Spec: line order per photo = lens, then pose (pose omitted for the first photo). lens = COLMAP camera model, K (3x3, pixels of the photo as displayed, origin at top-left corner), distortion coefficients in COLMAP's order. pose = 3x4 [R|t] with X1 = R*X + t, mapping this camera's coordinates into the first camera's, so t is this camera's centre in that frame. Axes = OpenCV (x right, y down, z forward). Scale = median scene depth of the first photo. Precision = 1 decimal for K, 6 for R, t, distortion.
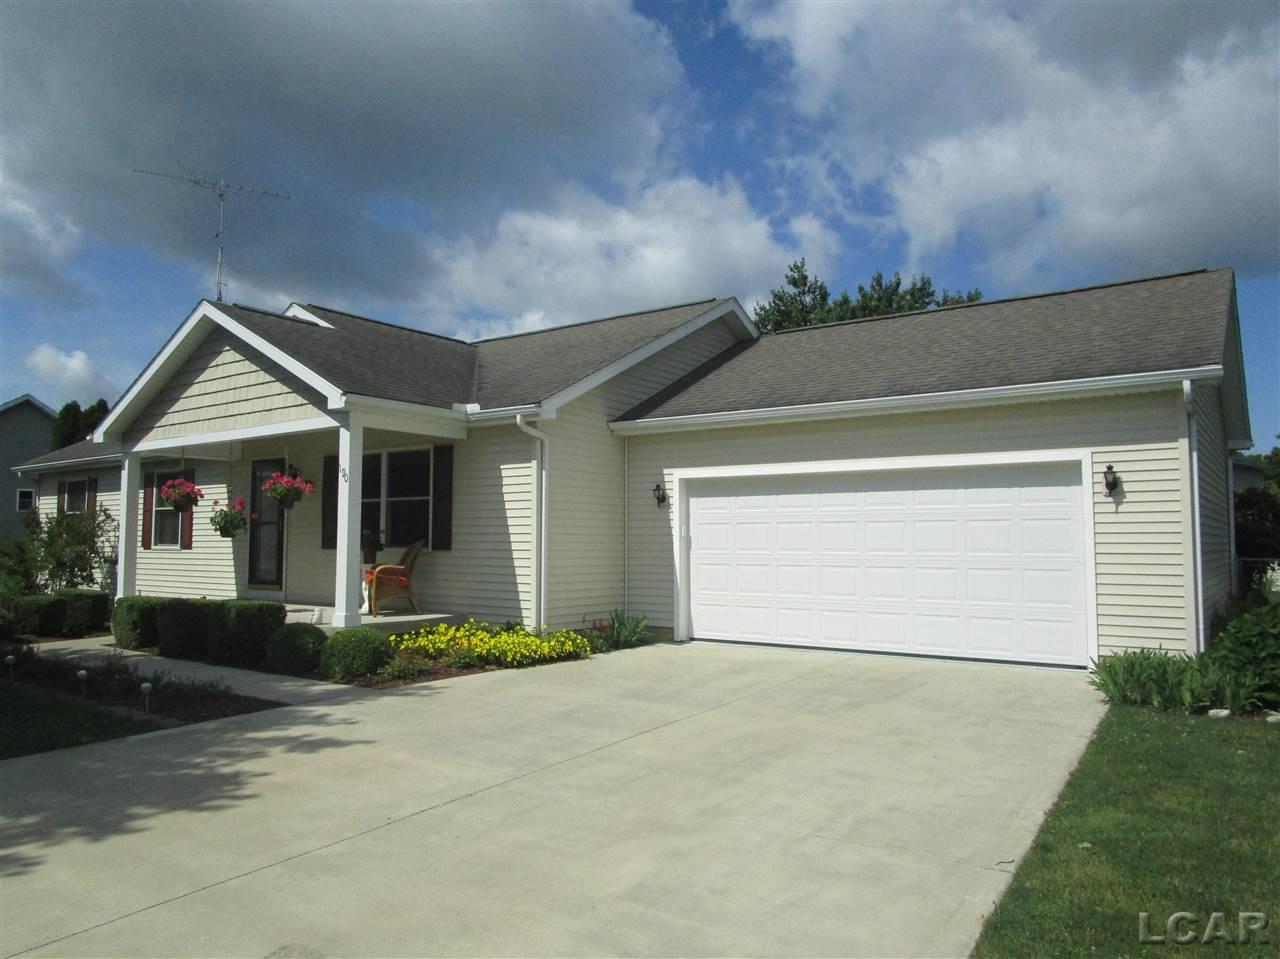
lens RADIAL K [[898.1, 0, 640.0], [0, 898.1, 479.5], [0, 0, 1]] dist [-0.029423, 0.006402]
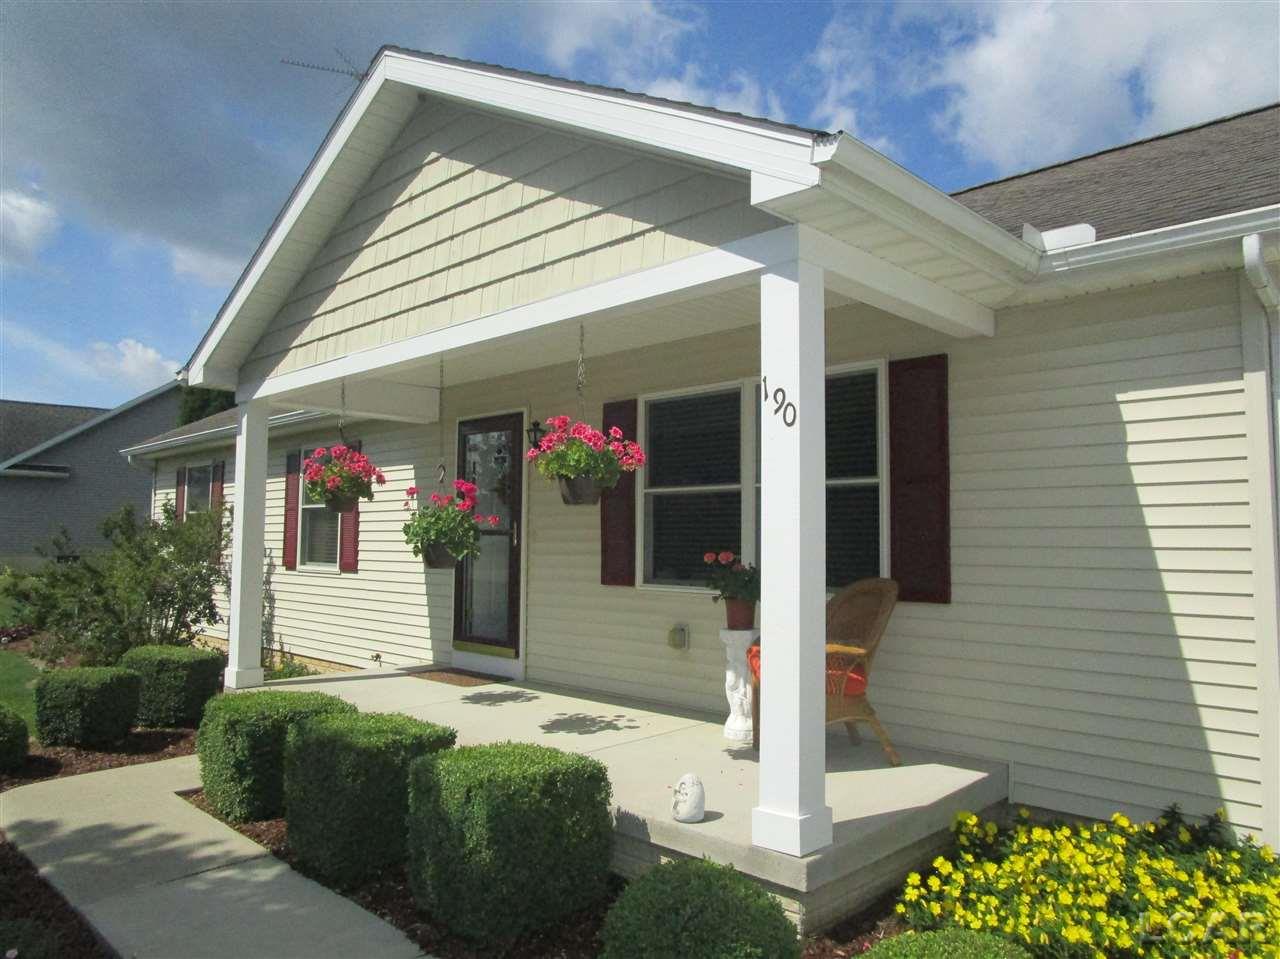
lens RADIAL K [[898.1, 0, 640.0], [0, 898.1, 479.5], [0, 0, 1]] dist [-0.029423, 0.006402]
pose [[0.988018, -0.003144, -0.154310, -0.294638], [0.003097, 0.999995, -0.000543, 0.020941], [0.154311, 0.000059, 0.988022, 0.576862]]
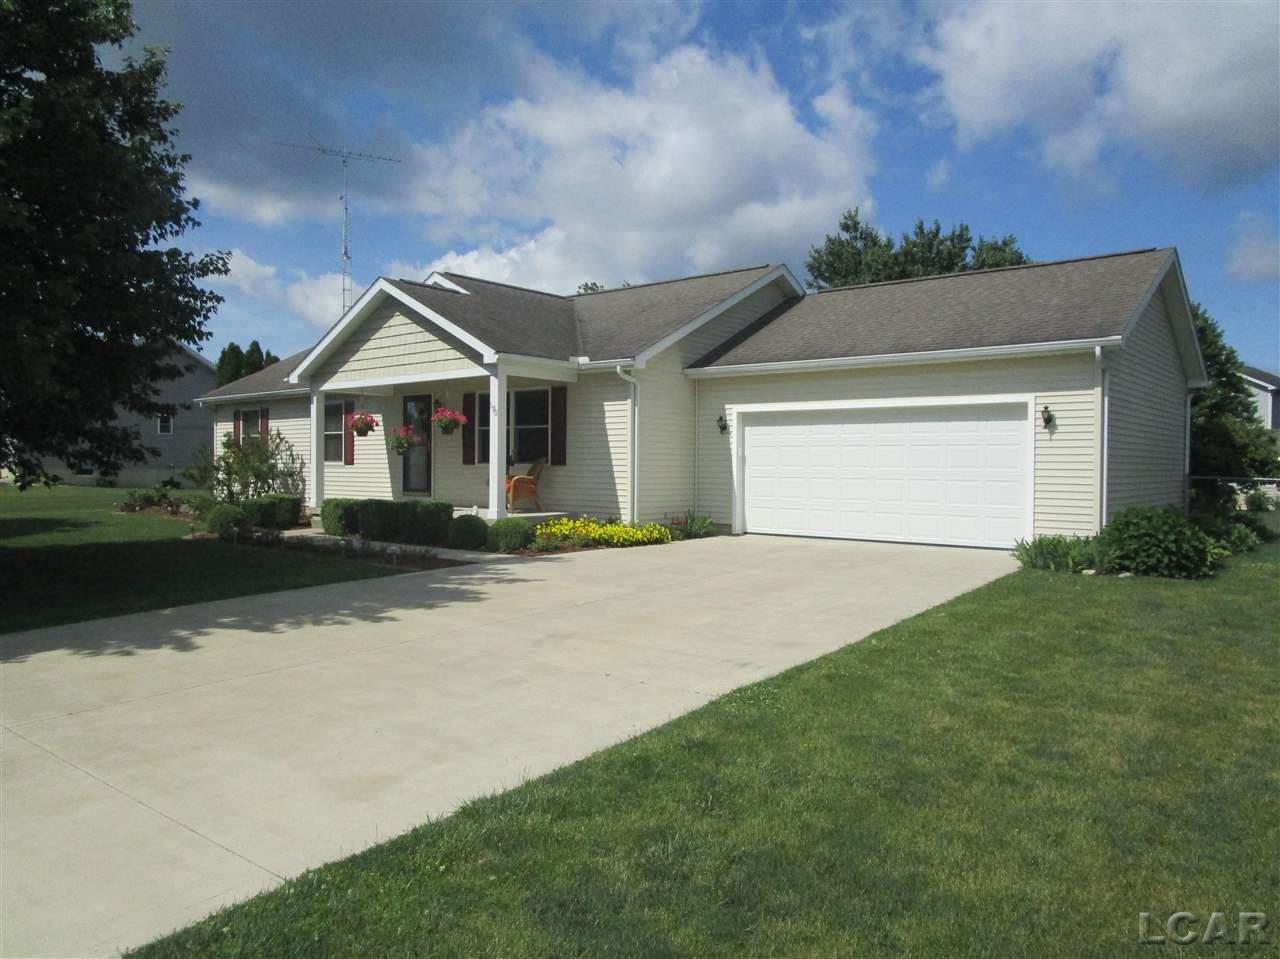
lens RADIAL K [[898.1, 0, 640.0], [0, 898.1, 479.5], [0, 0, 1]] dist [-0.029423, 0.006402]
pose [[0.997732, 0.006384, -0.067004, -0.009894], [-0.000548, 0.996229, 0.086762, -0.017043], [0.067306, -0.086528, 0.993973, -0.336107]]
